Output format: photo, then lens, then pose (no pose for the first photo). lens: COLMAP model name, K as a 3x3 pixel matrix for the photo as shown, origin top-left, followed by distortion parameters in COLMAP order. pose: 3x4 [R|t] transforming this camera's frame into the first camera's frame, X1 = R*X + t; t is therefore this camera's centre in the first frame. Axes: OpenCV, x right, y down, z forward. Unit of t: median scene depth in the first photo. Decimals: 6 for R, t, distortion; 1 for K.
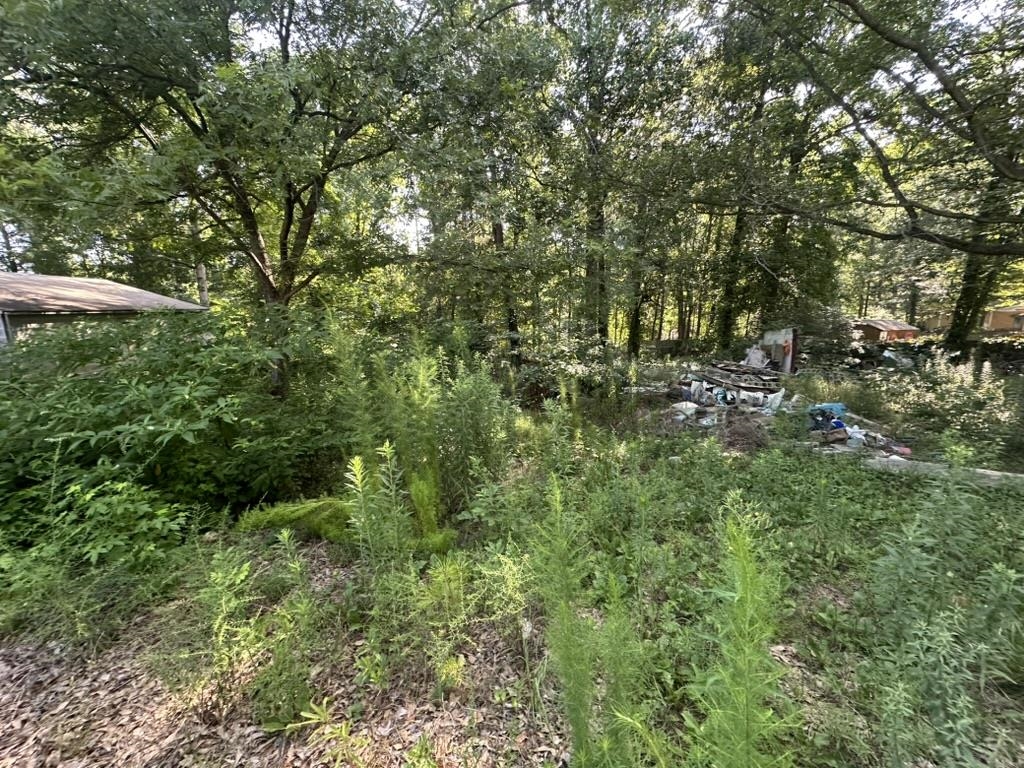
lens RADIAL K [[413.3, 0, 512.0], [0, 413.3, 384.0], [0, 0, 1]] dist [-0.001782, -0.000104]
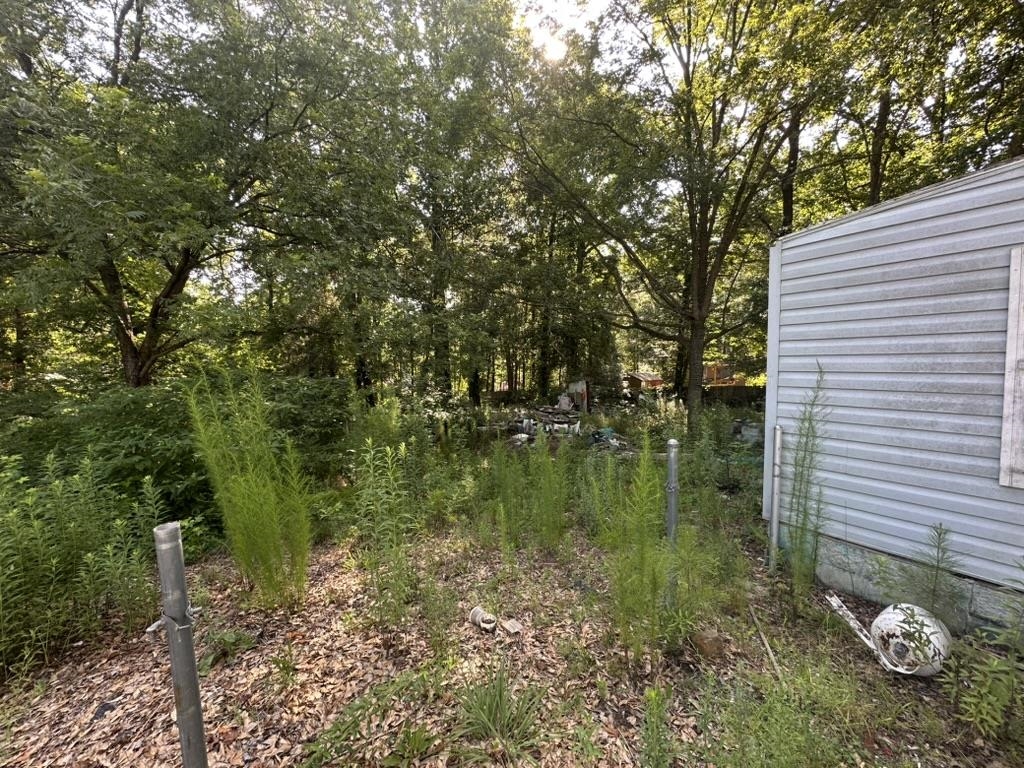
lens RADIAL K [[413.3, 0, 512.0], [0, 413.3, 384.0], [0, 0, 1]] dist [-0.001782, -0.000104]
pose [[0.923413, -0.017953, 0.383388, -0.085353], [0.066629, 0.991237, -0.114064, 0.019082], [-0.377980, 0.130873, 0.916517, -0.180295]]
